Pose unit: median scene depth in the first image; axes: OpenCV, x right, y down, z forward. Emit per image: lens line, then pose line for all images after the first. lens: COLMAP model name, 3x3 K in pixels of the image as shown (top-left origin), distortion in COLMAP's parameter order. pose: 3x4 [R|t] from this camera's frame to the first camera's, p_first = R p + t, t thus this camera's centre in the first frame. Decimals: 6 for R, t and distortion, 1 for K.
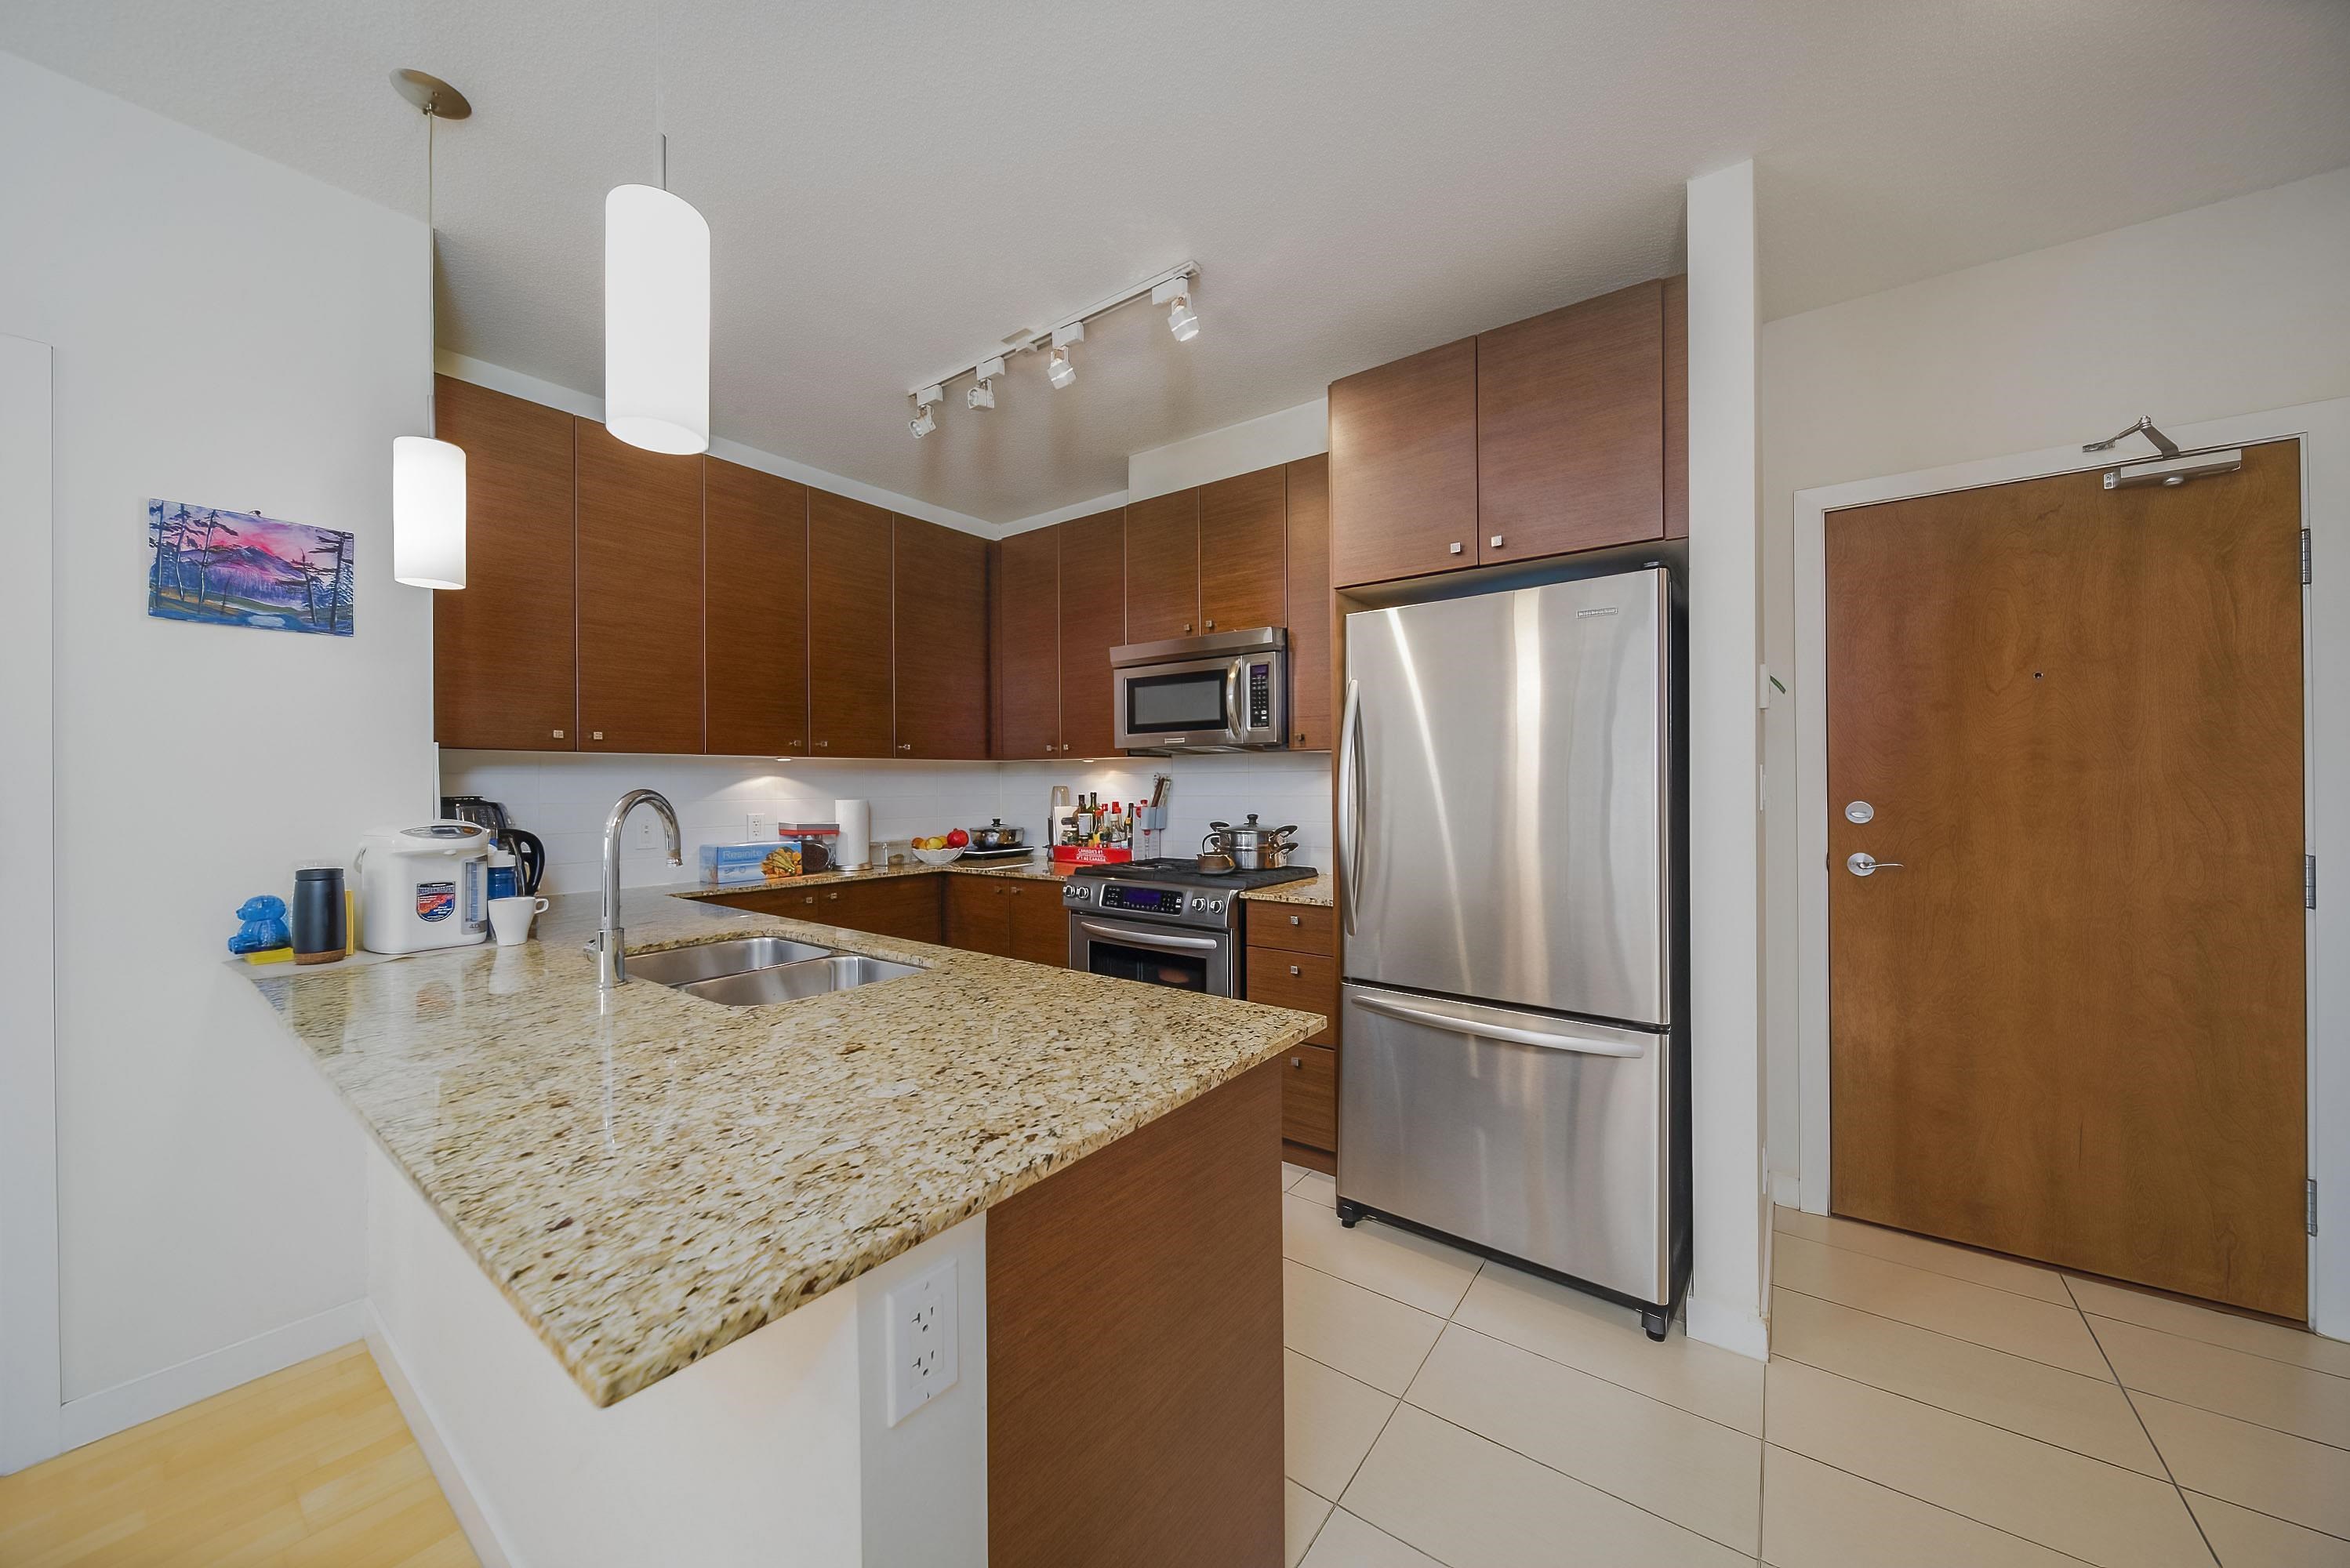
lens RADIAL K [[824.6, 0, 1174.4], [0, 824.6, 778.1], [0, 0, 1]] dist [-0.001862, -0.001693]
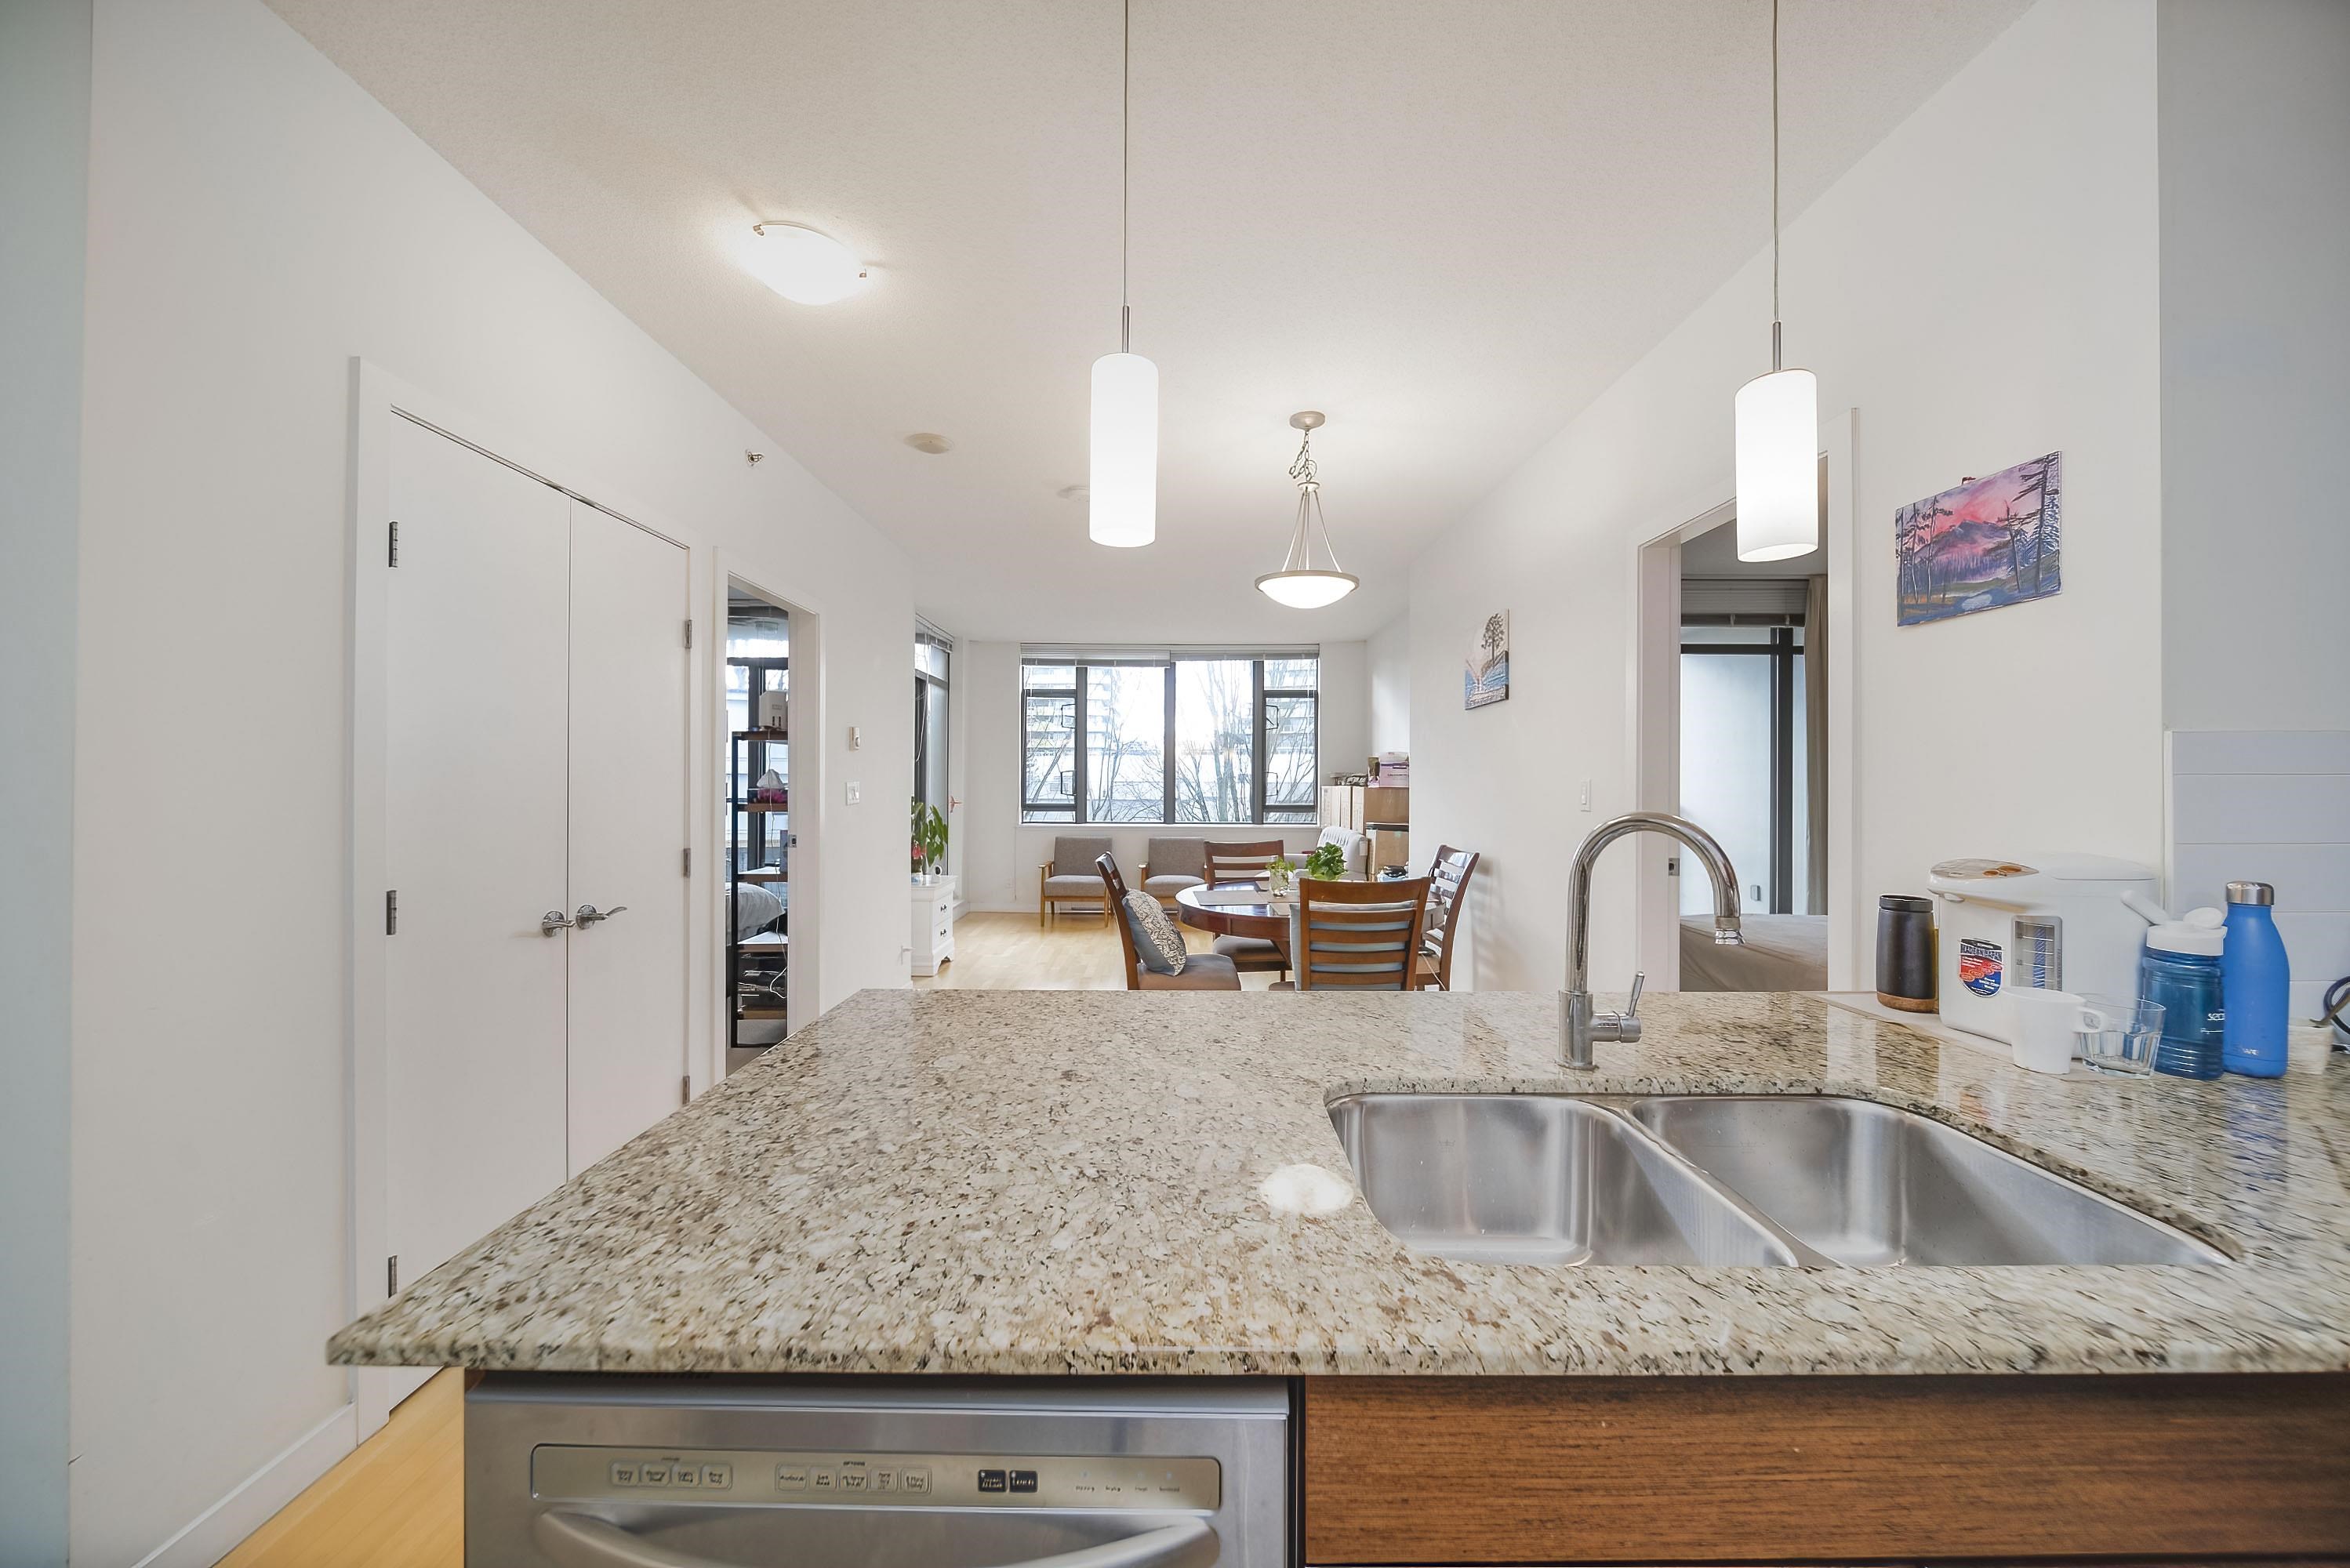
lens RADIAL K [[824.6, 0, 1180.7], [0, 824.6, 780.9], [0, 0, 1]] dist [-0.001862, -0.001693]
pose [[-0.800625, 0.002843, -0.599159, 0.048077], [0.004492, 0.999989, -0.001257, -0.008963], [0.599149, -0.003698, -0.800629, 1.015049]]
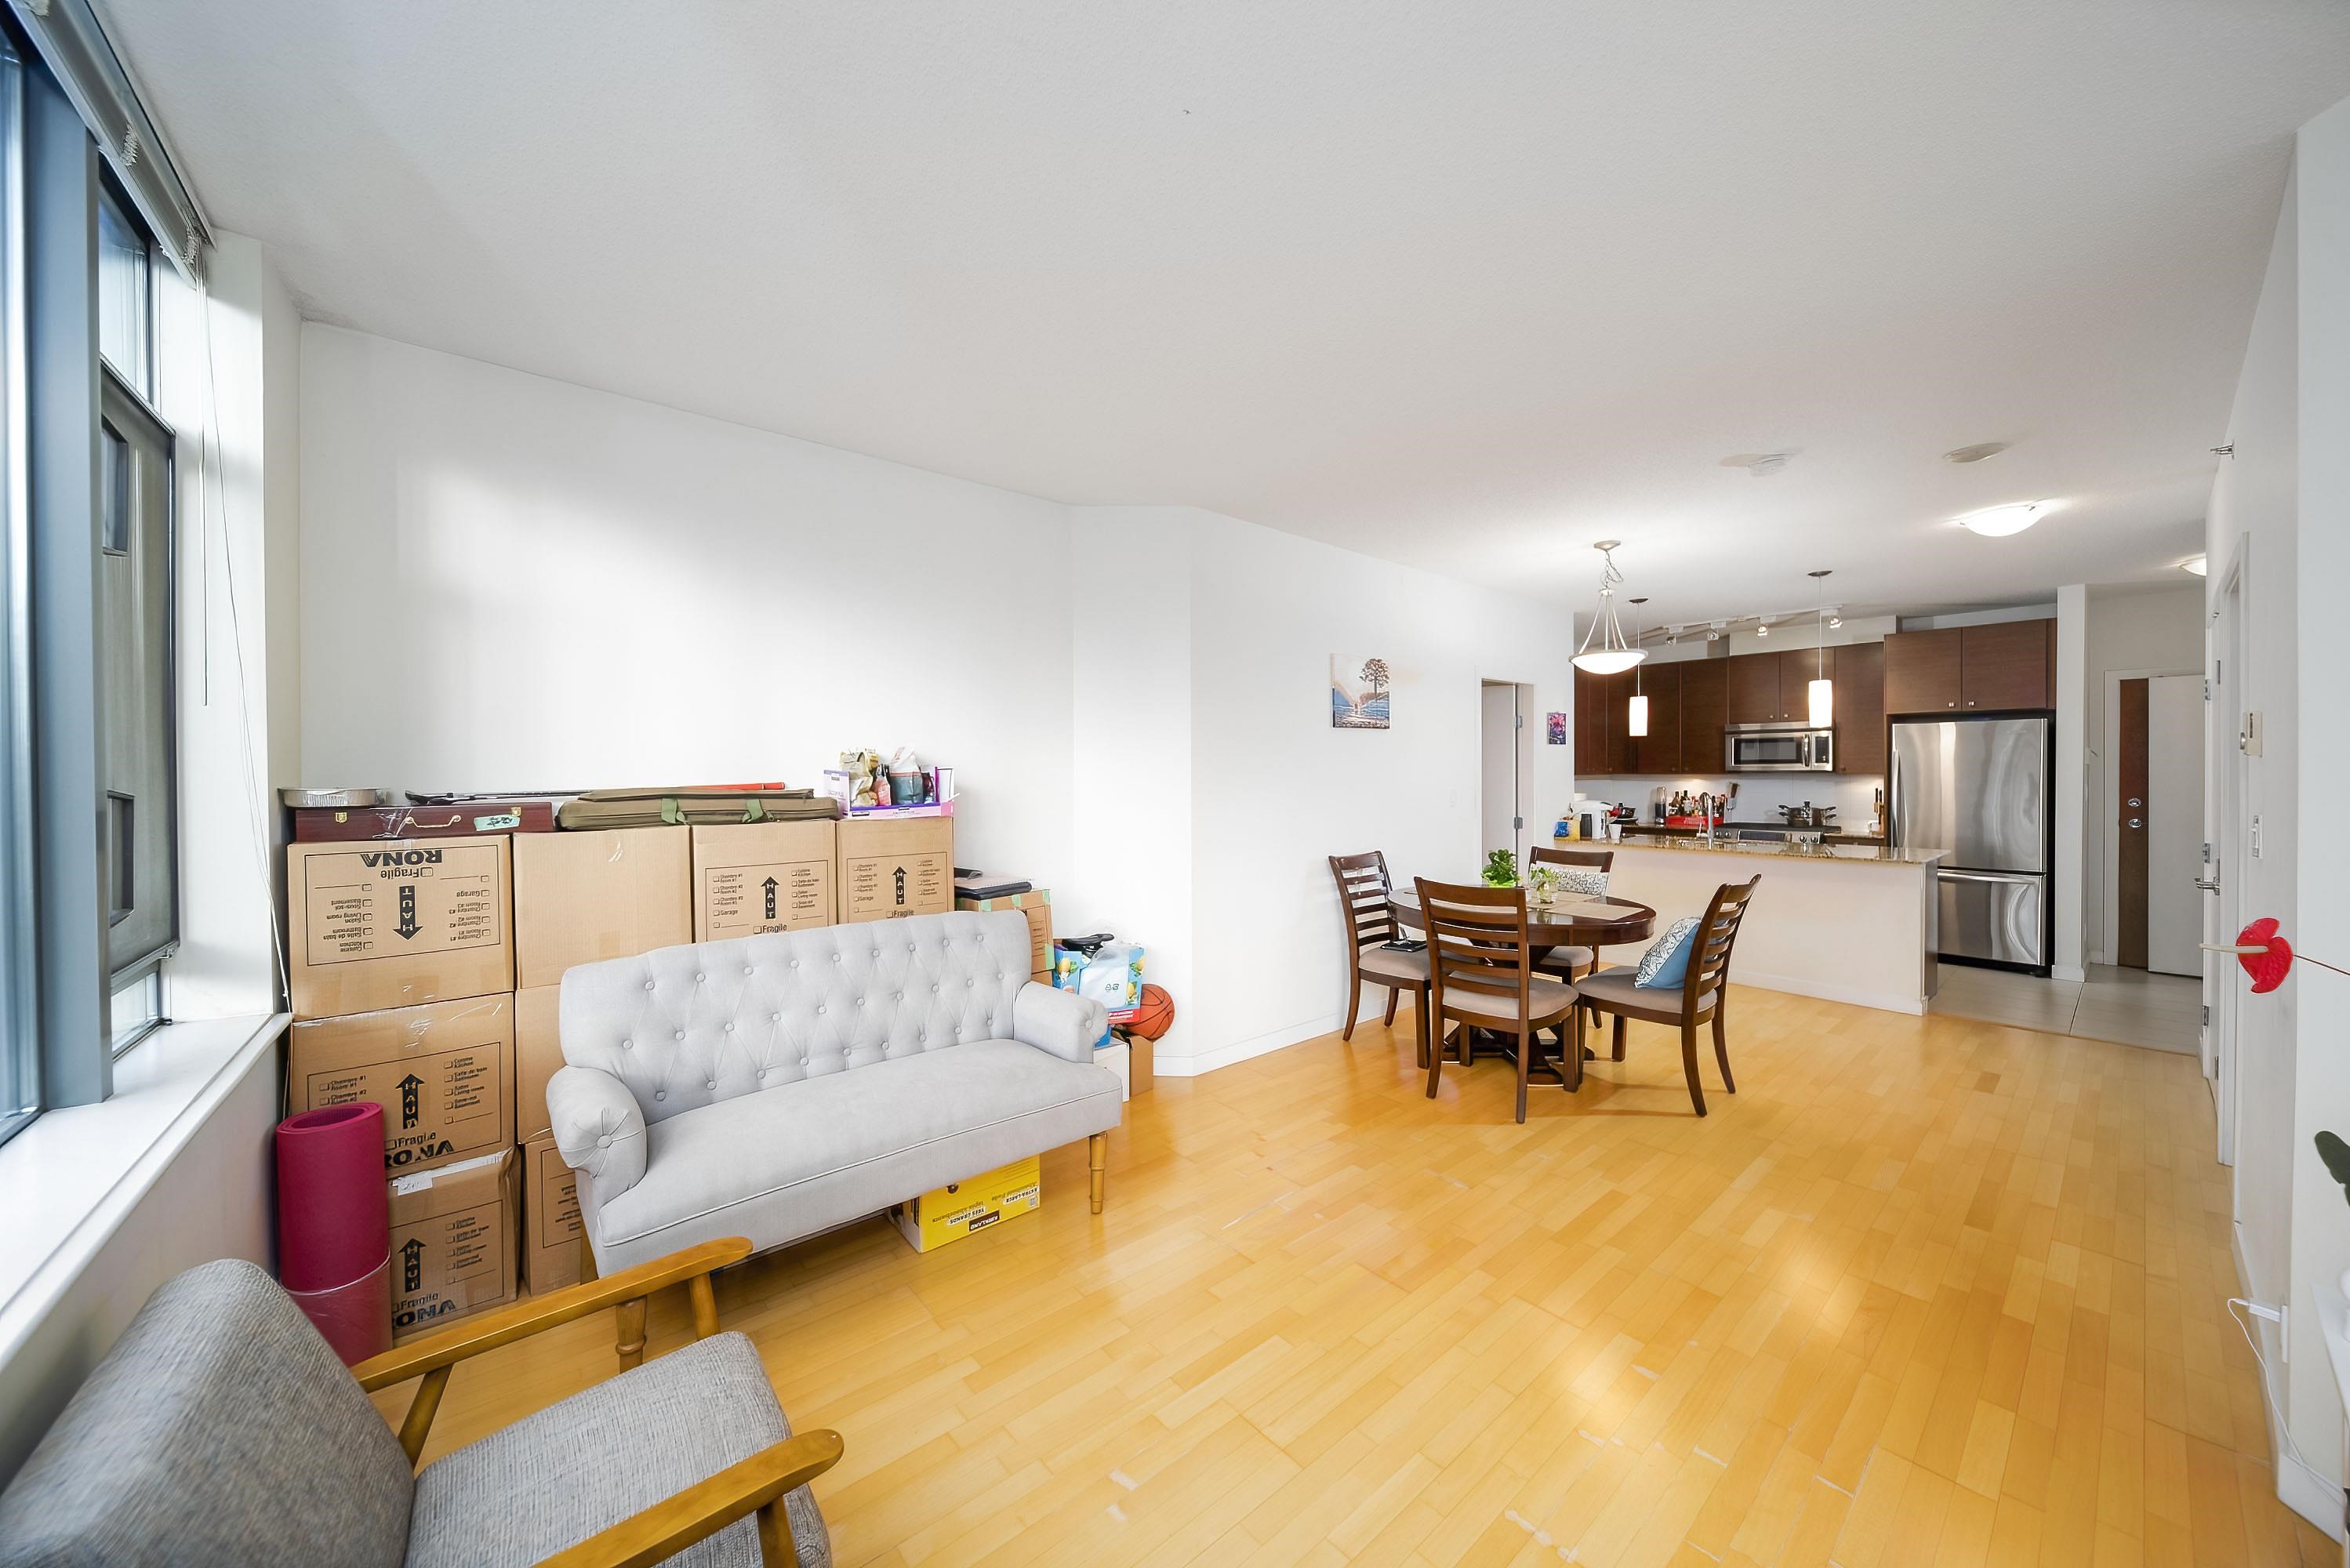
lens RADIAL K [[824.6, 0, 1168.3], [0, 824.6, 781.8], [0, 0, 1]] dist [-0.001862, -0.001693]
pose [[0.971734, 0.003706, -0.236051, -1.616293], [0.000355, 0.999853, 0.017161, -0.073478], [0.236080, -0.016760, 0.971589, -2.382626]]
